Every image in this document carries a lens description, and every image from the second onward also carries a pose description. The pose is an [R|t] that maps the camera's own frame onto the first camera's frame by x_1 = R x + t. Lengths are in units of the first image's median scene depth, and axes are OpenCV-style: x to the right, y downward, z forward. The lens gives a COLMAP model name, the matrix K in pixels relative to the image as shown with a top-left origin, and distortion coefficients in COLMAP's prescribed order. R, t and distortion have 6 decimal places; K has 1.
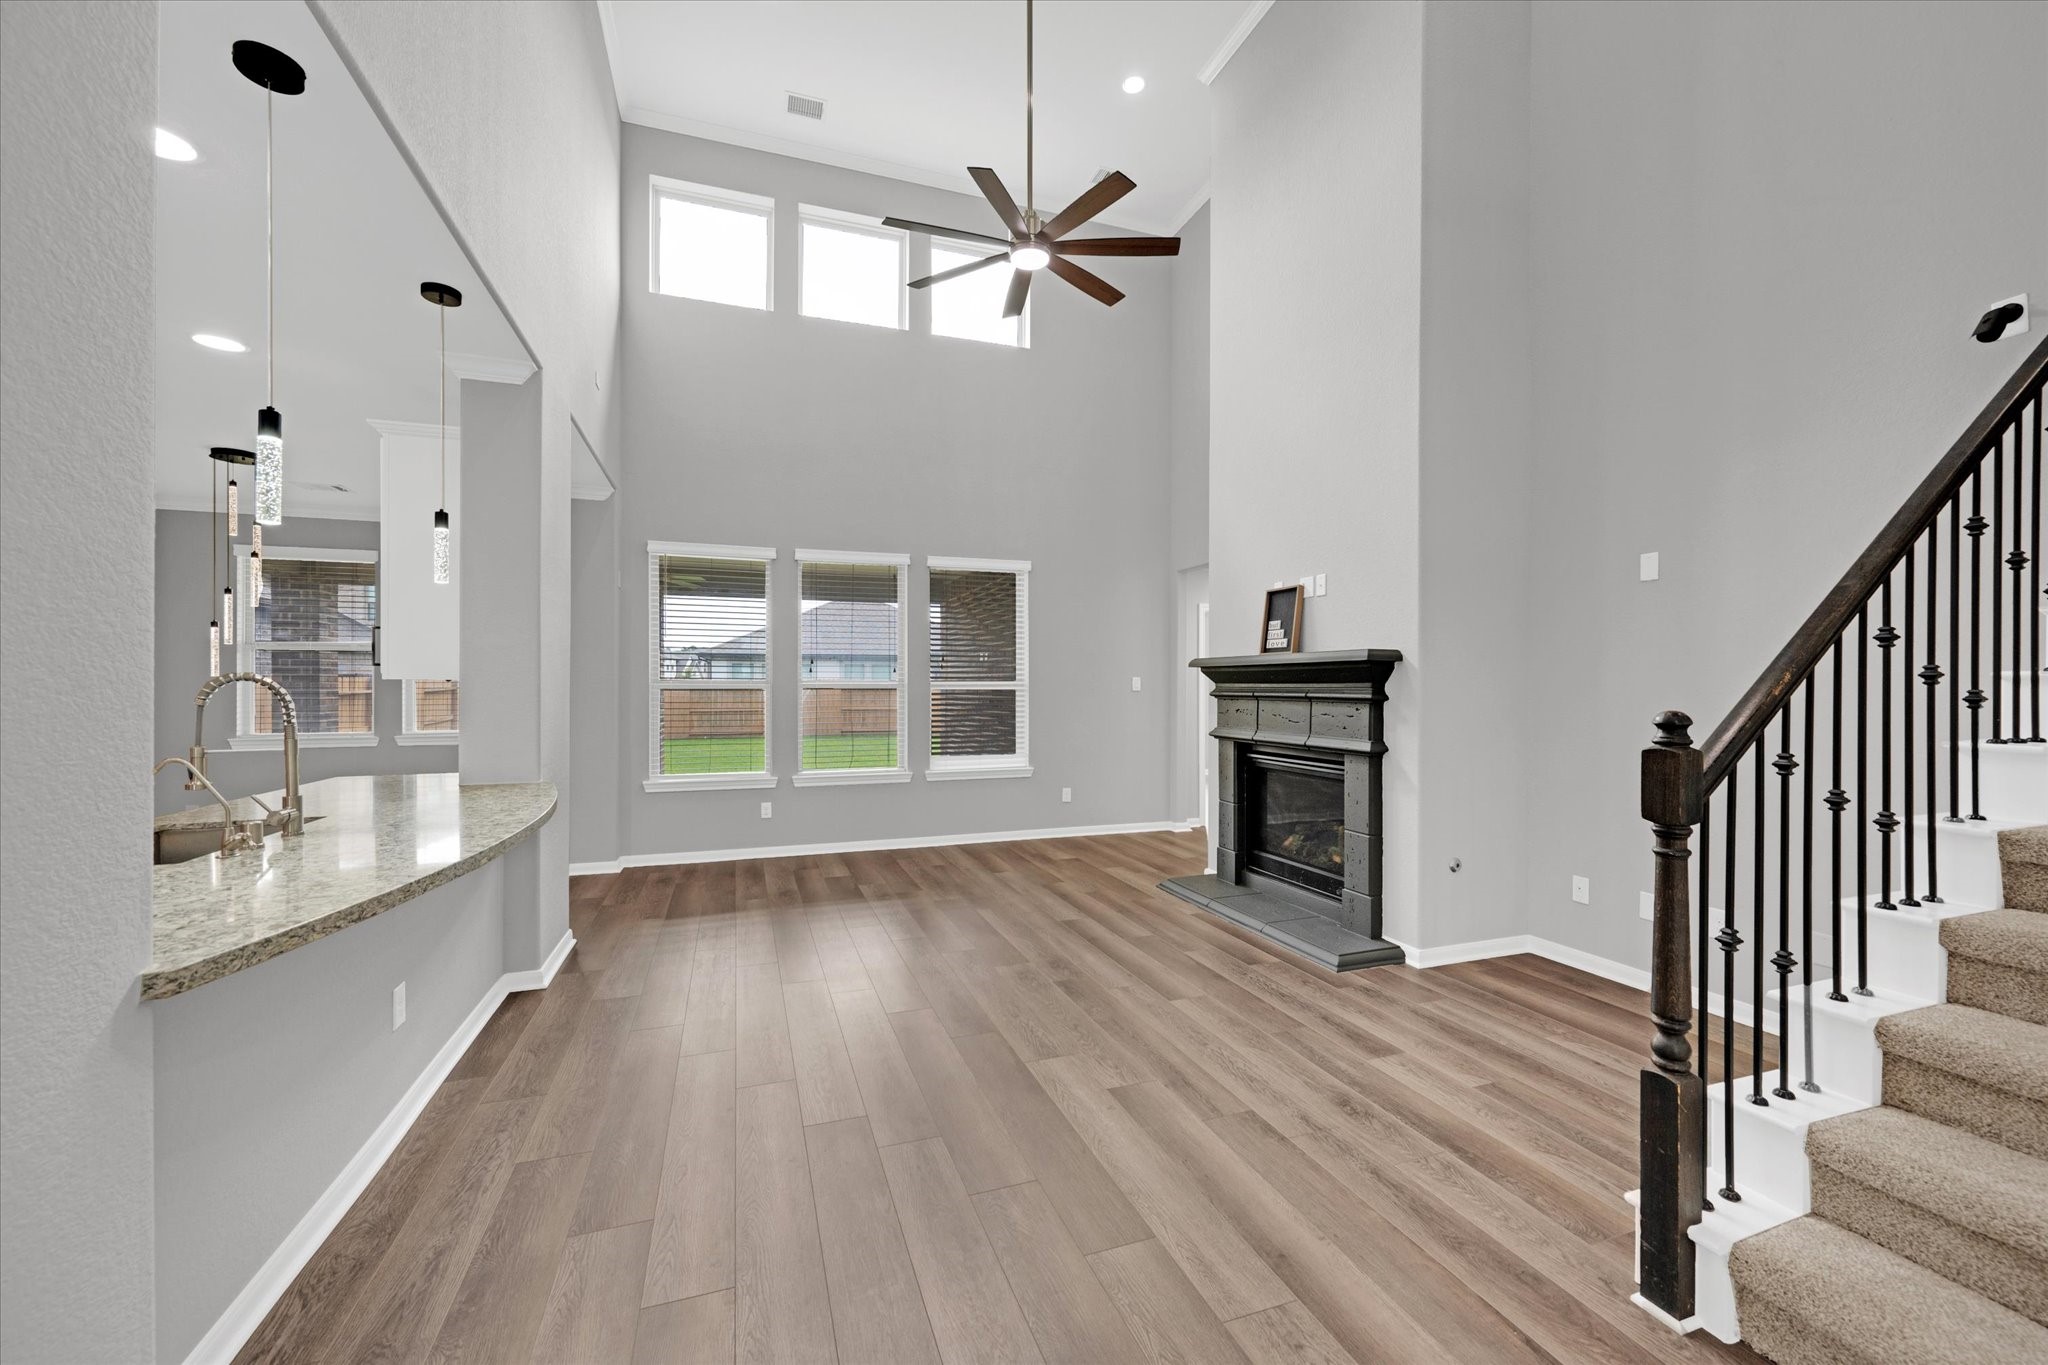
lens RADIAL K [[817.6, 0, 1035.1], [0, 817.6, 680.9], [0, 0, 1]] dist [0.001597, -0.000441]
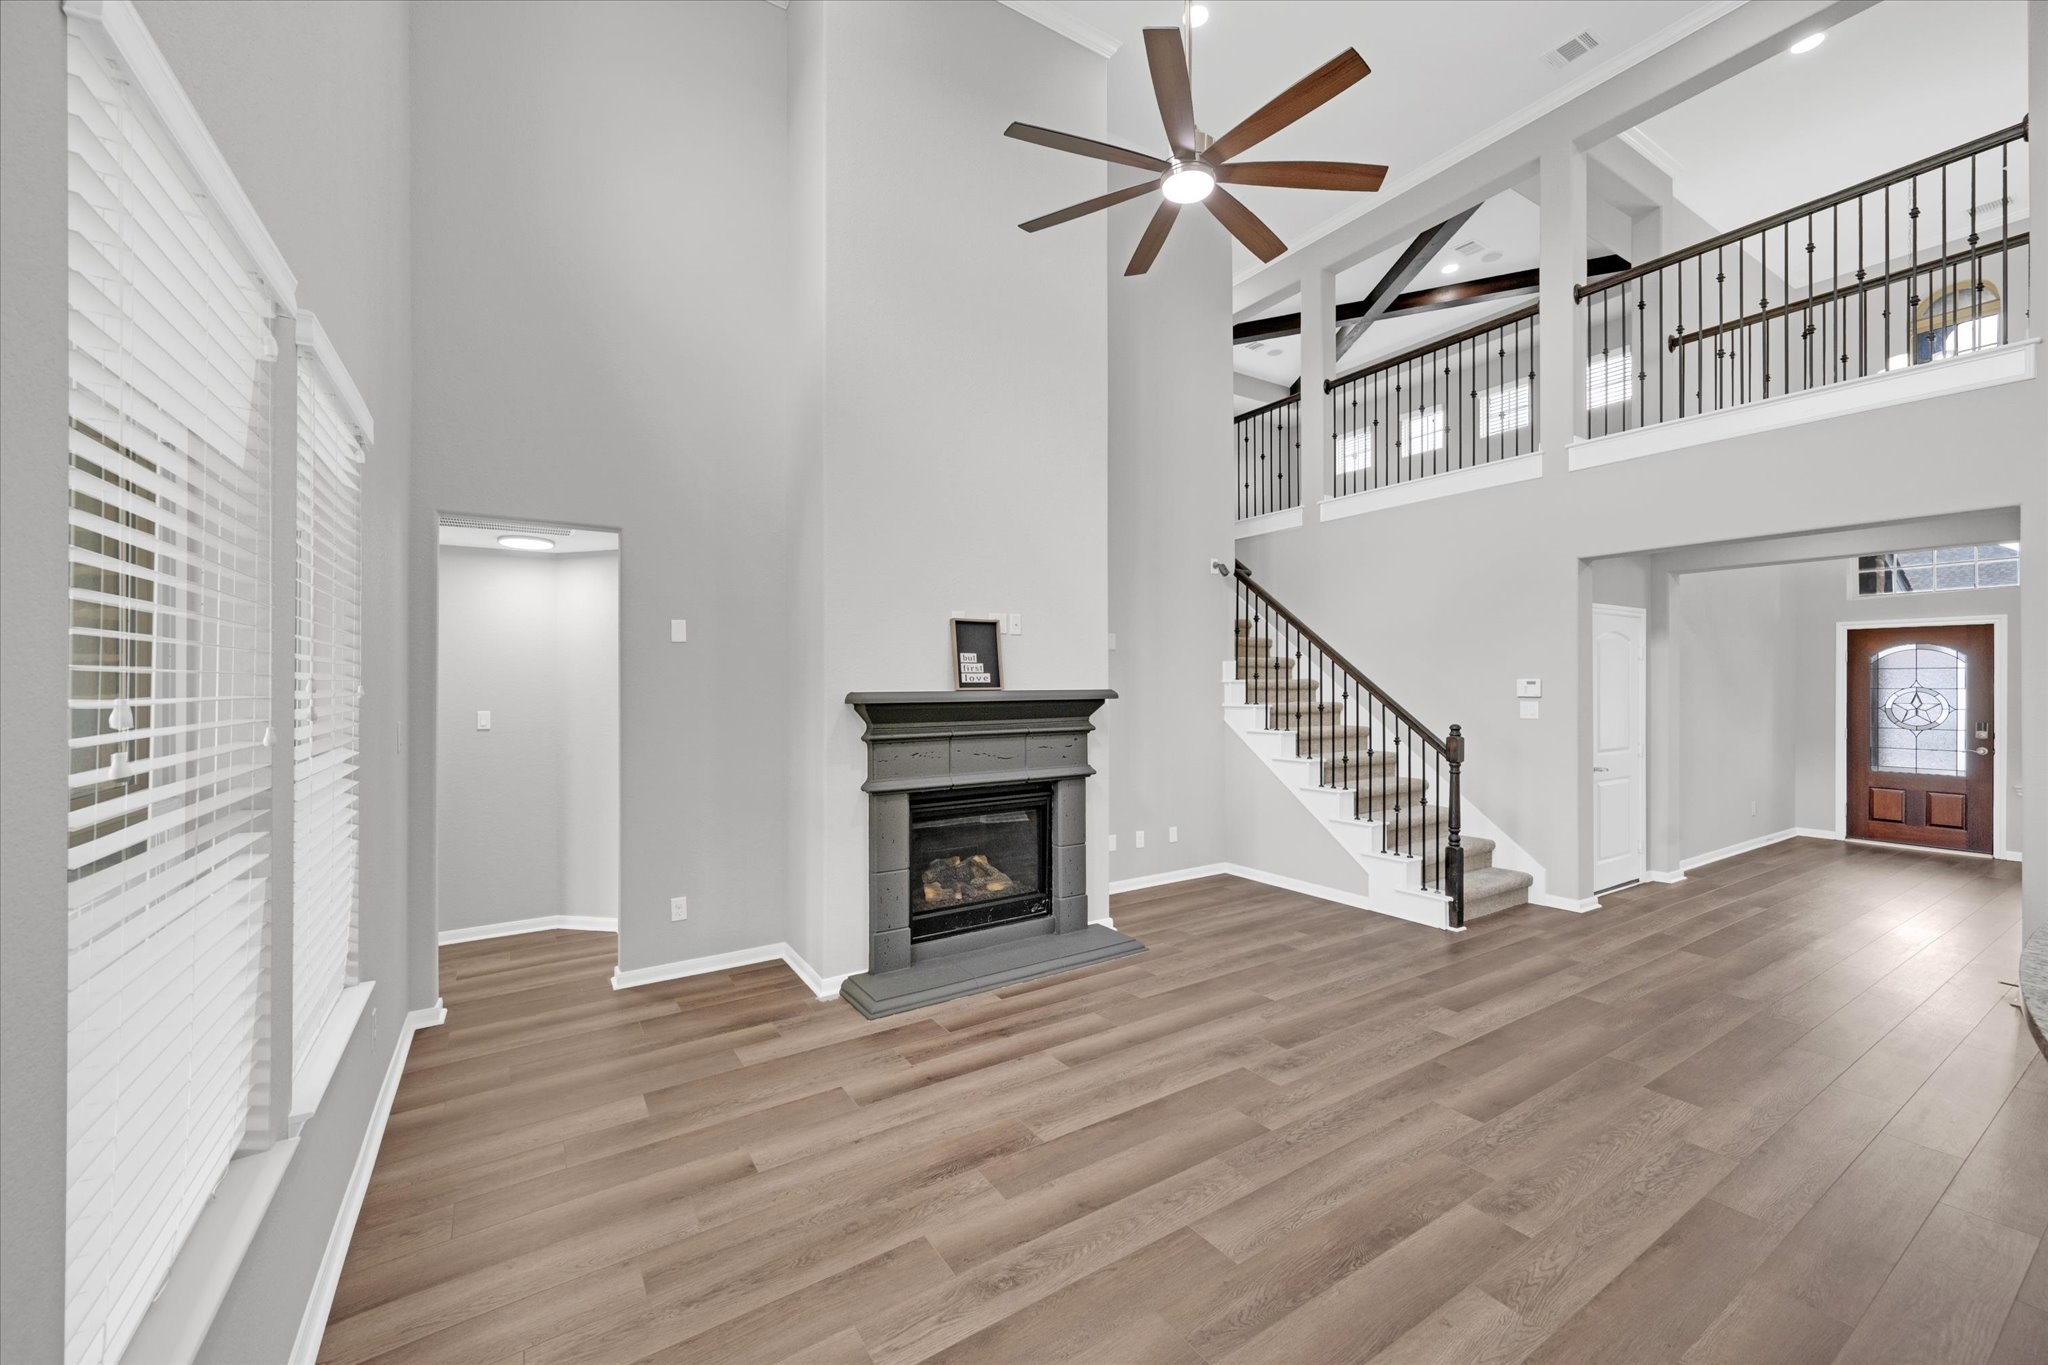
lens RADIAL K [[817.6, 0, 1031.8], [0, 817.6, 691.8], [0, 0, 1]] dist [0.001597, -0.000441]
pose [[-0.229010, -0.004561, 0.973413, -0.775548], [0.002833, 0.999982, 0.005352, -0.042643], [-0.973420, 0.003984, -0.228993, 1.417741]]
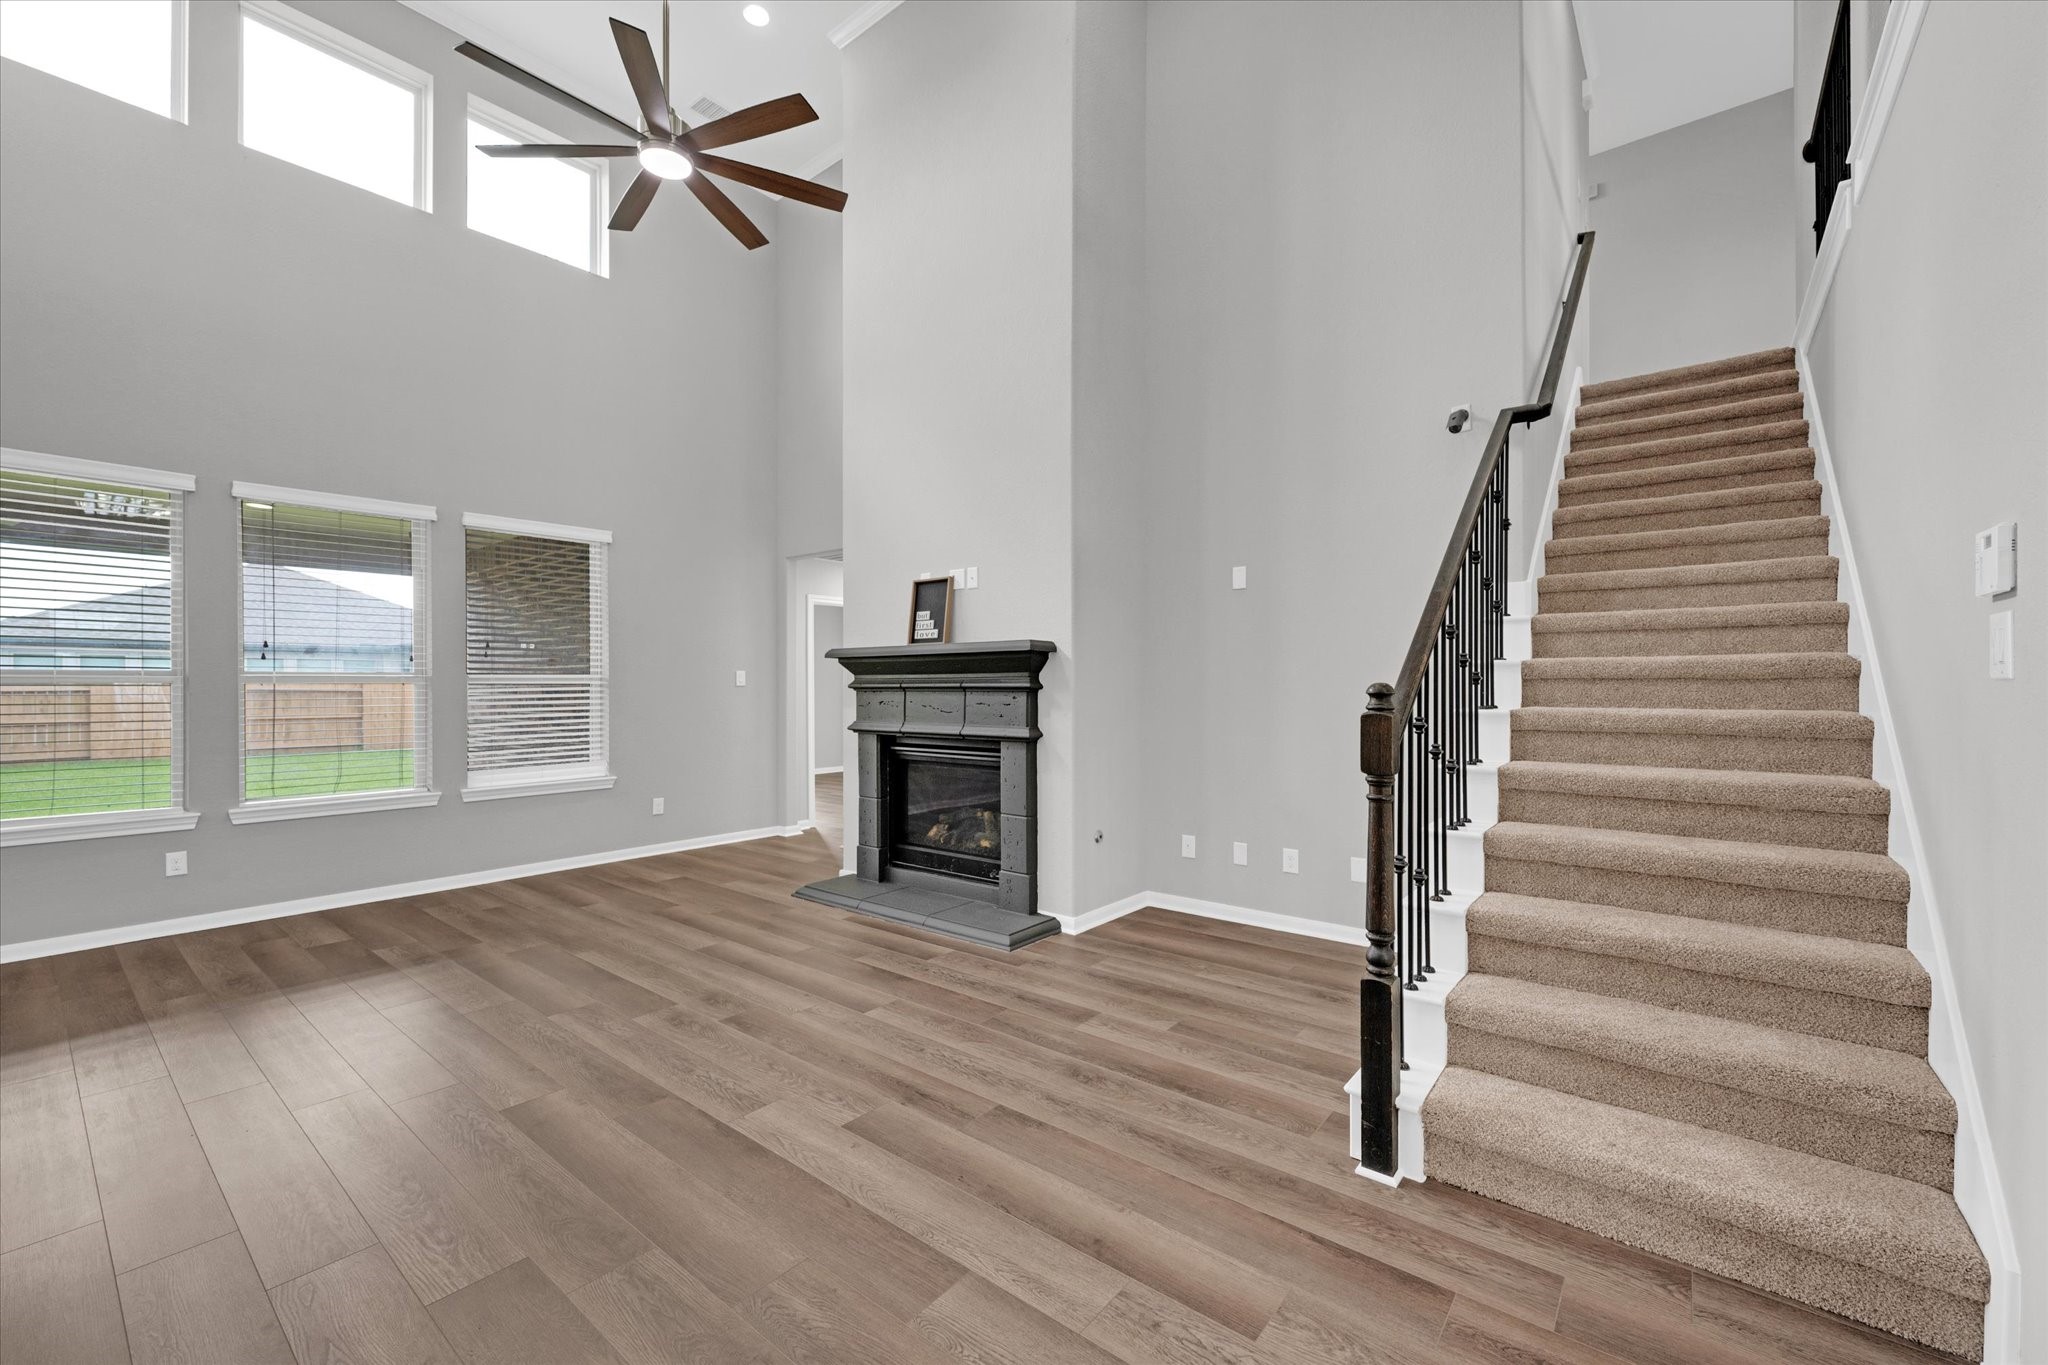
lens RADIAL K [[817.6, 0, 1040.0], [0, 817.6, 679.6], [0, 0, 1]] dist [0.001597, -0.000441]
pose [[0.850400, 0.002652, 0.526131, -0.135910], [-0.000885, 0.999993, -0.003609, 0.016563], [-0.526137, 0.002603, 0.850396, 0.099592]]
